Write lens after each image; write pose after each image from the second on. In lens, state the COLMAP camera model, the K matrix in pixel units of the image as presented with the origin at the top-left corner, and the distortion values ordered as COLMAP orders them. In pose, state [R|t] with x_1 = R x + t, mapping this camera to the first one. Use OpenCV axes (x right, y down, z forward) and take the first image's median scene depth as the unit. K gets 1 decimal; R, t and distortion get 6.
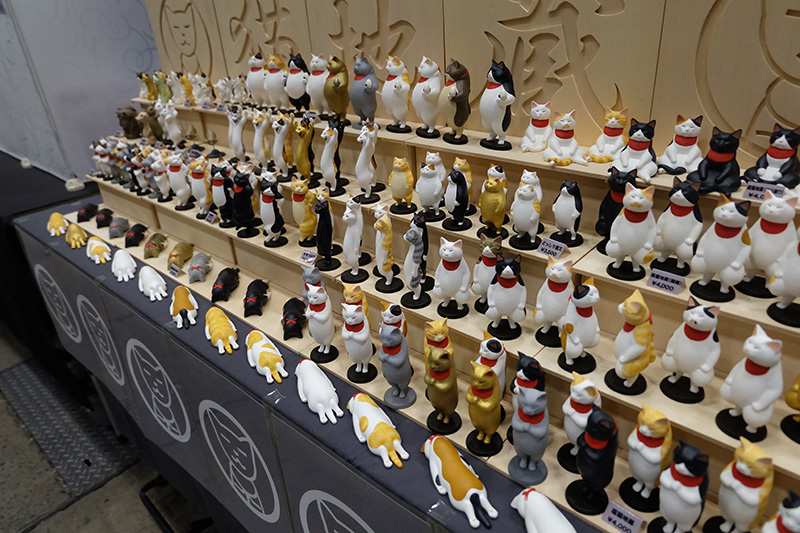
lens RADIAL K [[541.5, 0, 396.9], [0, 541.5, 257.8], [0, 0, 1]] dist [-0.032085, 0.022357]
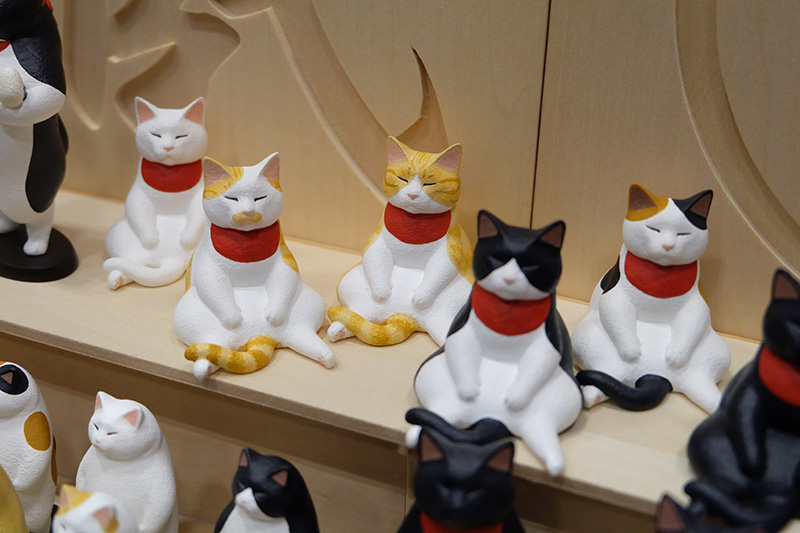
lens RADIAL K [[1096.8, 0, 392.2], [0, 1096.8, 267.0], [0, 0, 1]] dist [-0.044754, 0.000000]
pose [[0.943615, -0.067077, 0.324177, 0.204531], [0.066902, 0.997691, 0.011697, -0.220684], [-0.324213, 0.010651, 0.945924, 0.468409]]
